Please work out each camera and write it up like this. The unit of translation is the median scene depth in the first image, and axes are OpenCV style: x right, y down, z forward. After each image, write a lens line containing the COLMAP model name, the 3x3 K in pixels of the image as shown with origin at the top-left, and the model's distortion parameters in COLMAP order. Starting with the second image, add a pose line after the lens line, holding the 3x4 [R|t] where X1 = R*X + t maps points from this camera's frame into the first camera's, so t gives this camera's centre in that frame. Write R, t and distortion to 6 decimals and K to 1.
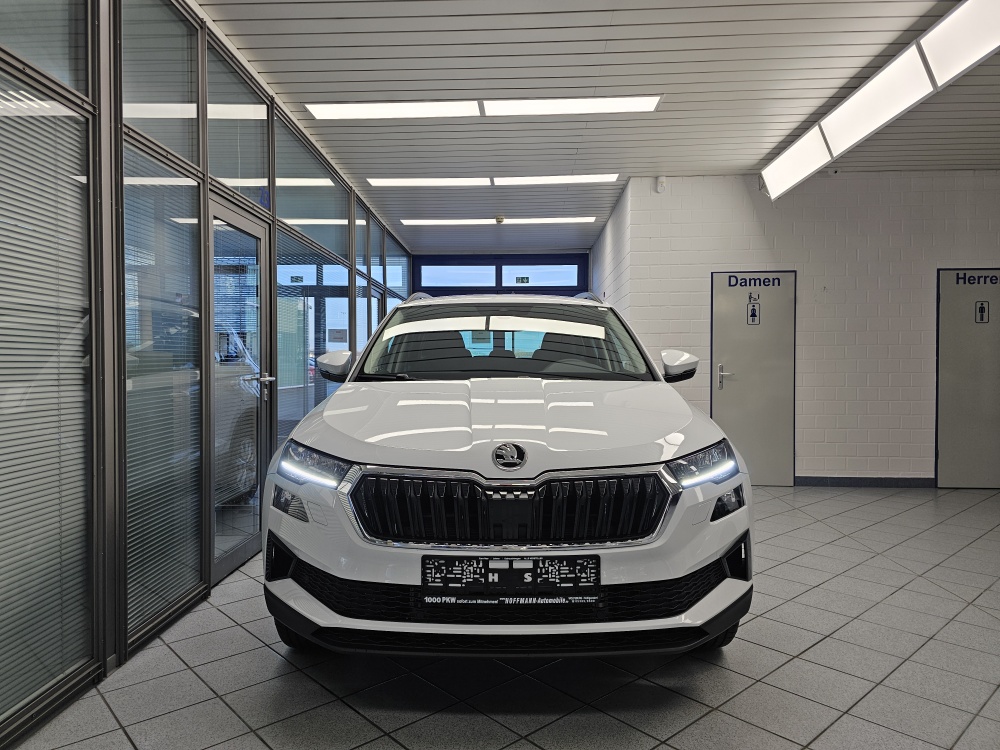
lens RADIAL K [[672.3, 0, 500.0], [0, 672.3, 375.0], [0, 0, 1]] dist [0.064730, -0.058009]
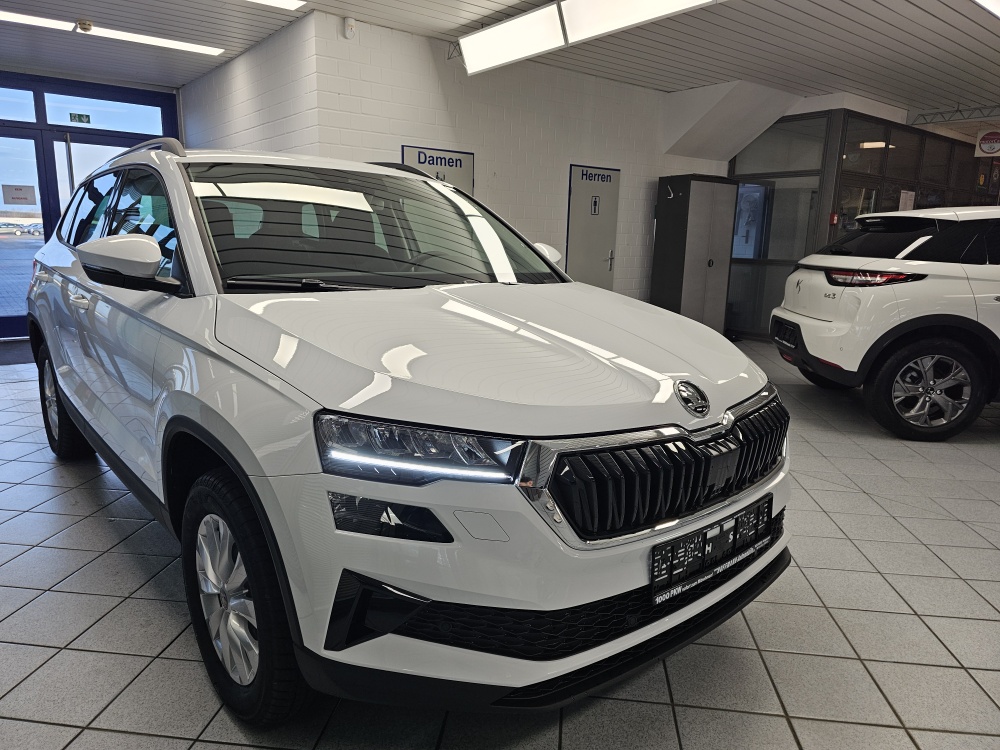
lens RADIAL K [[672.3, 0, 500.0], [0, 672.3, 375.0], [0, 0, 1]] dist [0.064730, -0.058009]
pose [[0.749216, -0.115359, 0.652203, -0.230121], [-0.010350, 0.982556, 0.185680, -0.017765], [-0.662245, -0.145864, 0.734952, 0.194443]]
